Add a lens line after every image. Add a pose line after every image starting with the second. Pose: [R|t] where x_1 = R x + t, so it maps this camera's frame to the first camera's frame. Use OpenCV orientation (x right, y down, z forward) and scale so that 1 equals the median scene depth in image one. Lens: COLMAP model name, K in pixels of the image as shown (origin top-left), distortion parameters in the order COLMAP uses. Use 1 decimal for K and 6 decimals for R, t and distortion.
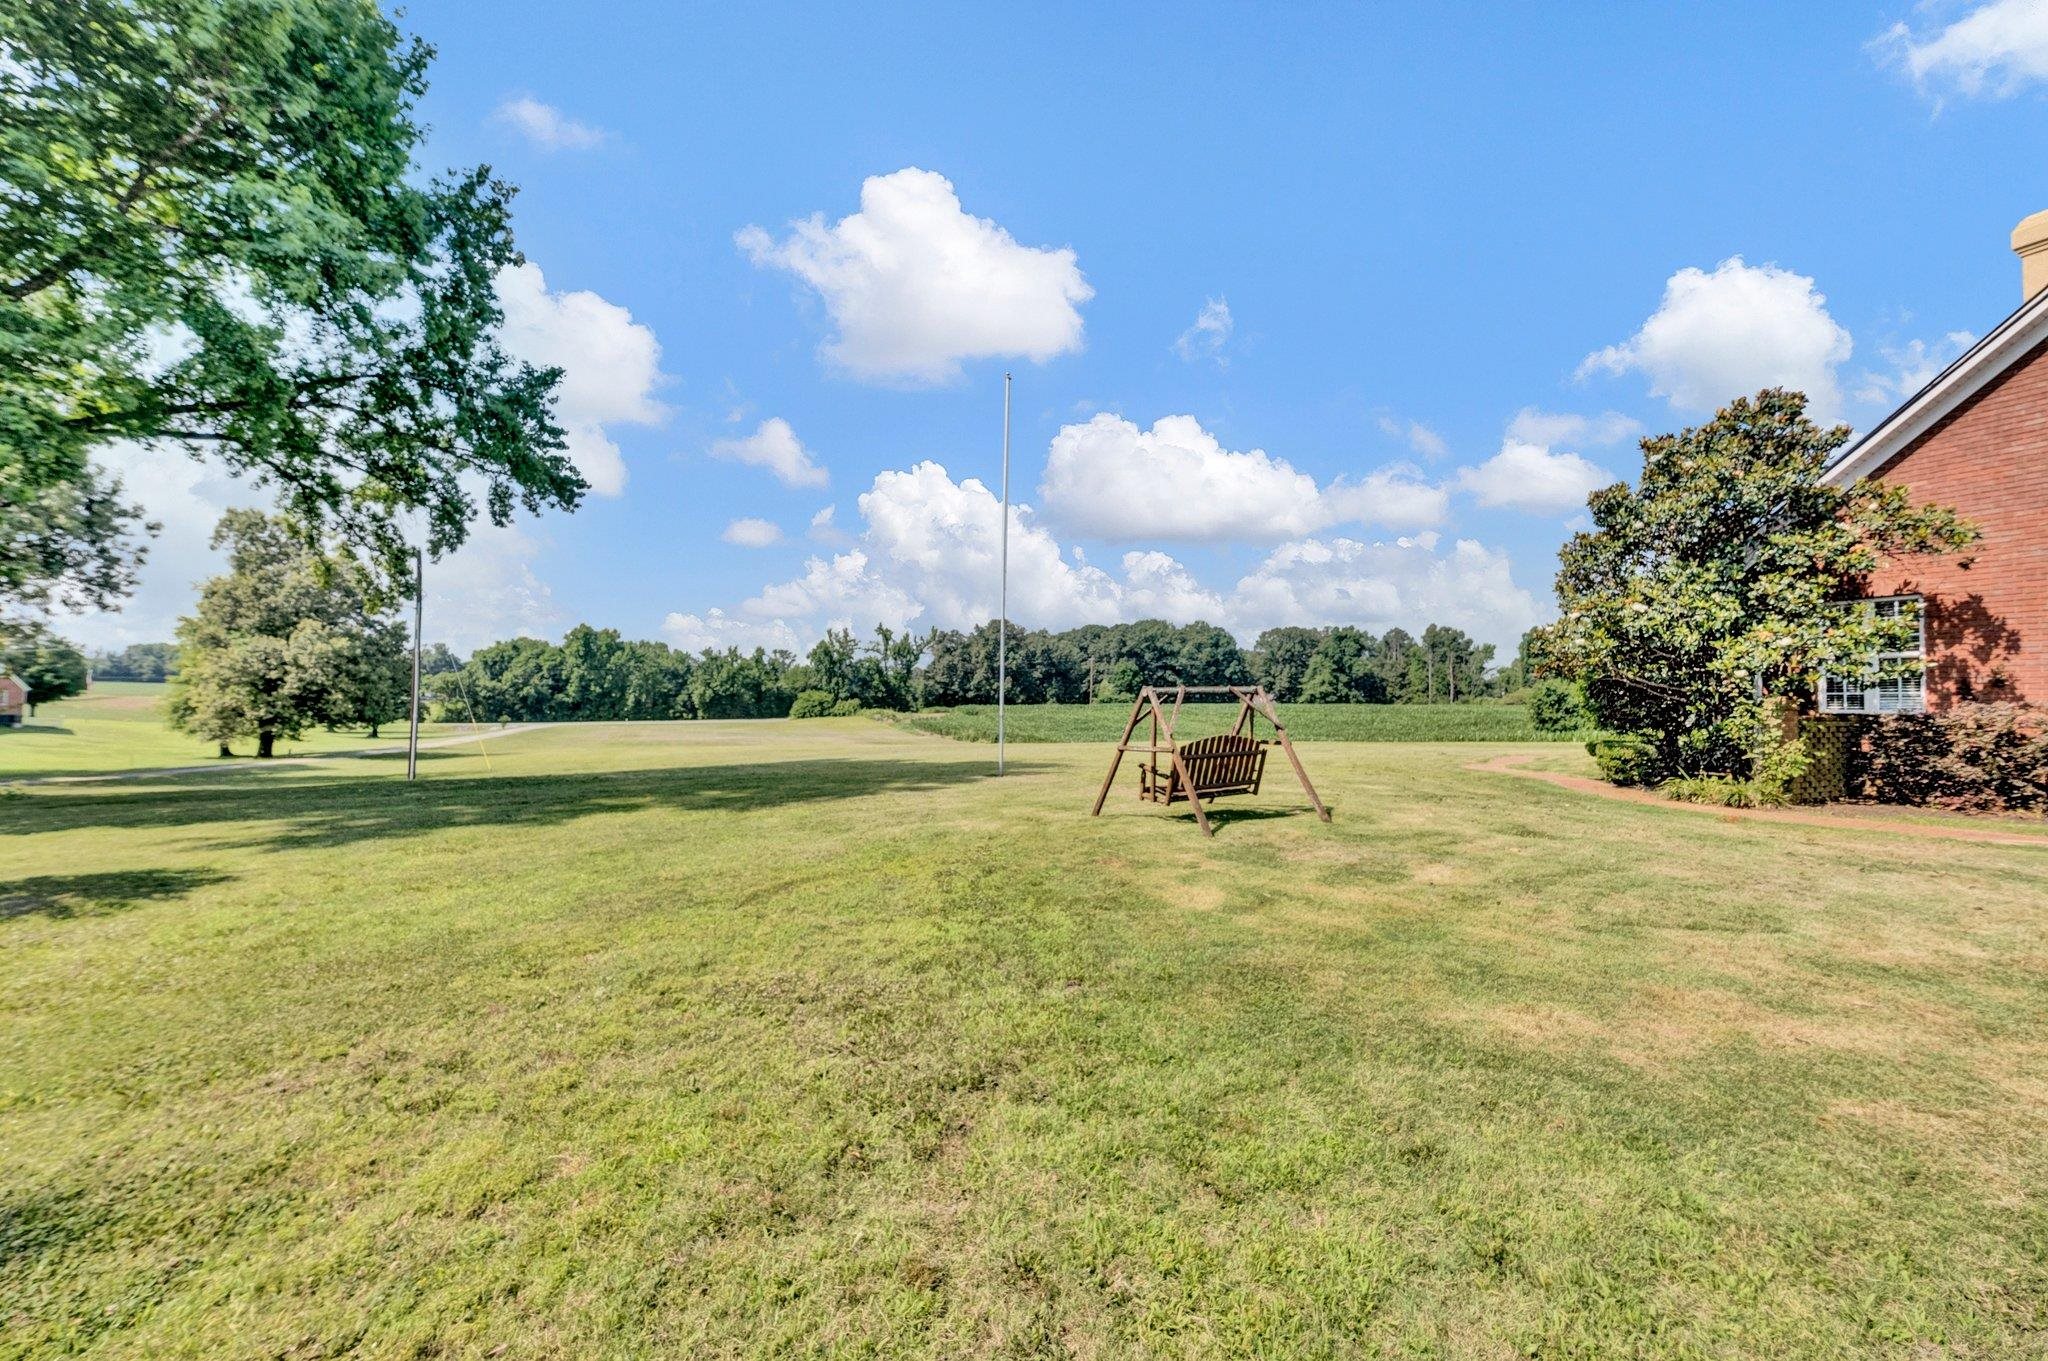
lens RADIAL K [[754.2, 0, 1024.0], [0, 754.2, 680.5], [0, 0, 1]] dist [0.000745, -0.000063]
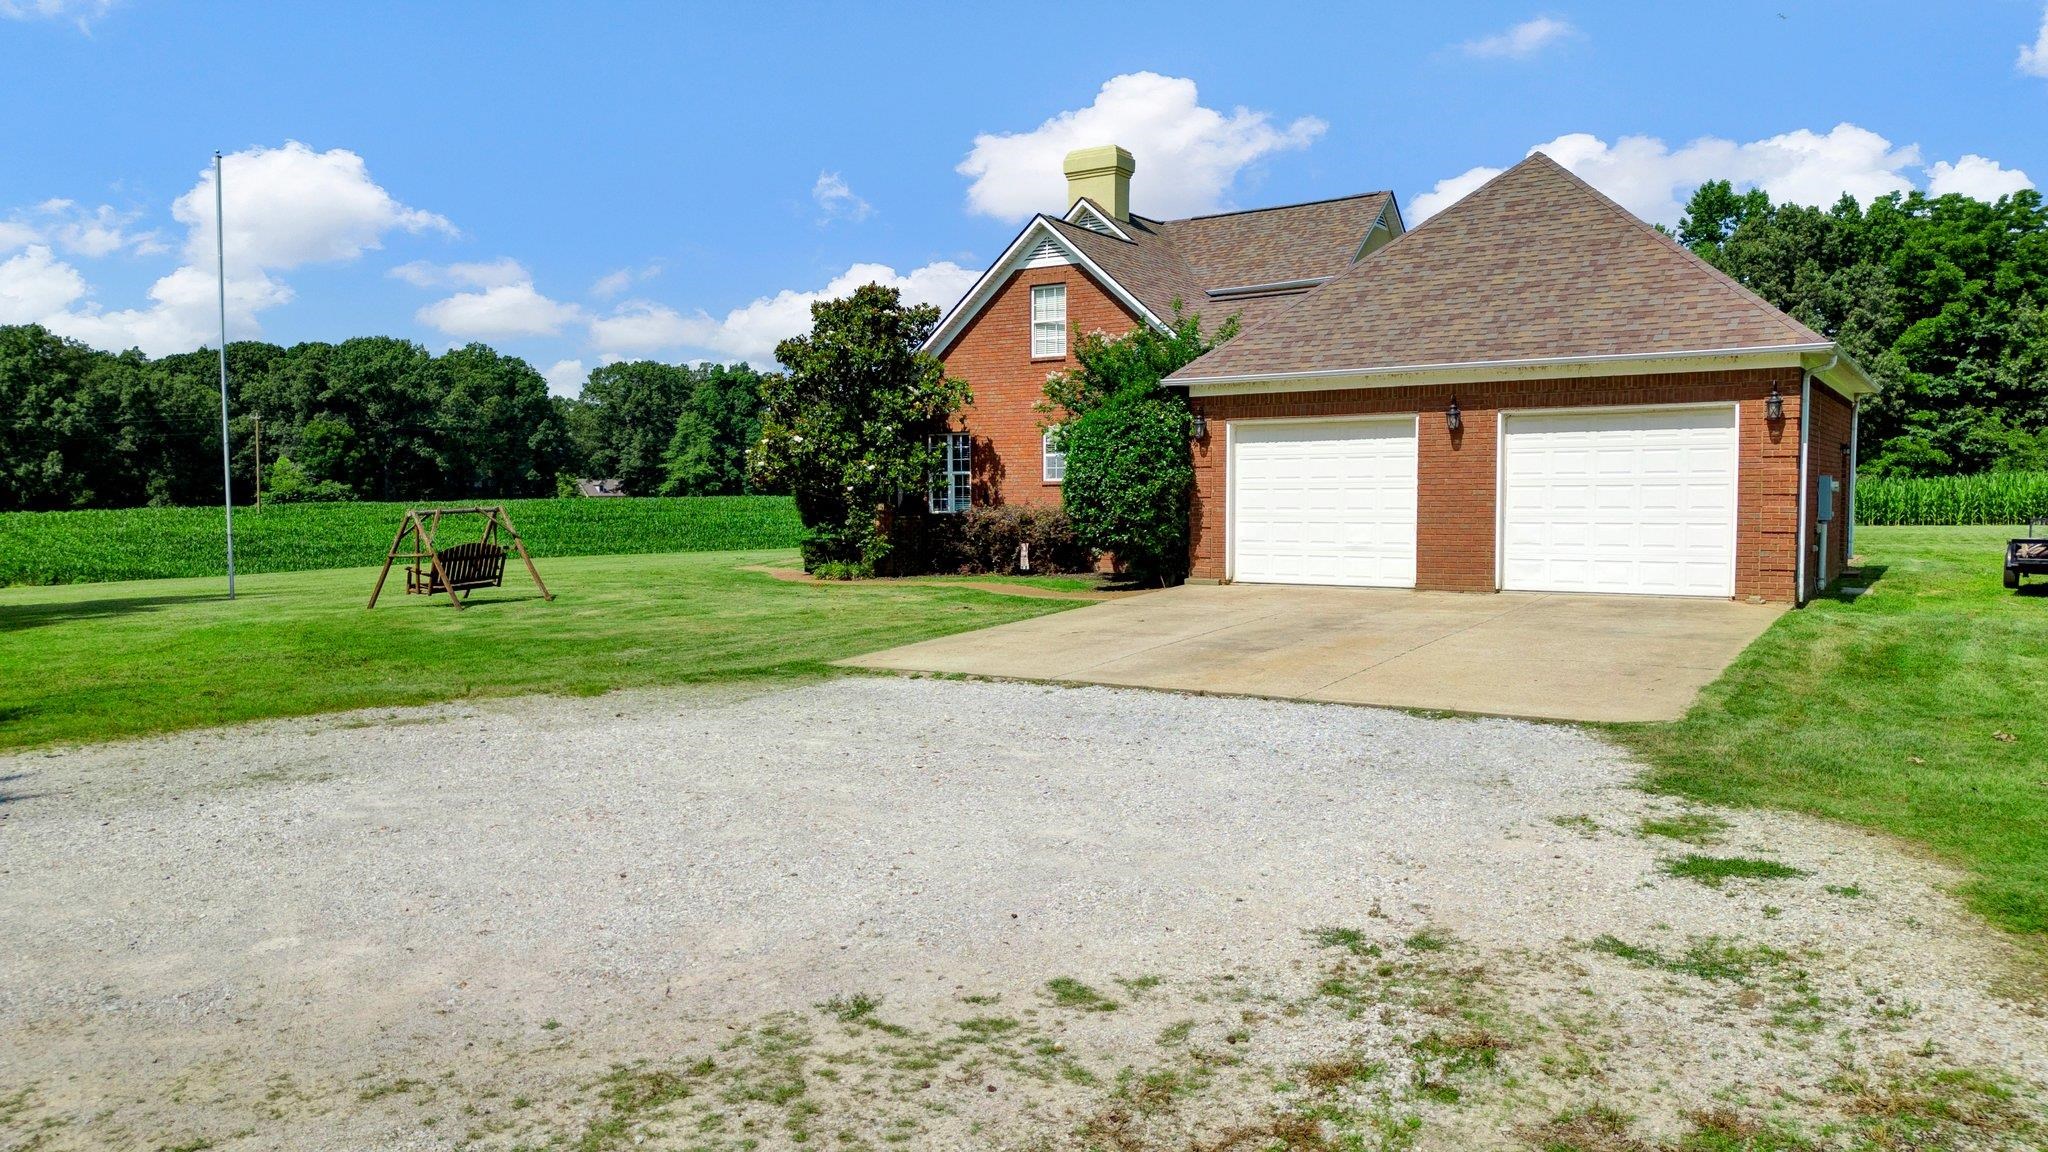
lens RADIAL K [[1446.5, 0, 1024.0], [0, 1446.5, 576.0], [0, 0, 1]] dist [0.085762, -0.100348]
pose [[0.835901, -0.049769, 0.546619, -0.863361], [0.001935, 0.996142, 0.087739, -0.245651], [-0.548877, -0.072283, 0.832772, -4.347913]]
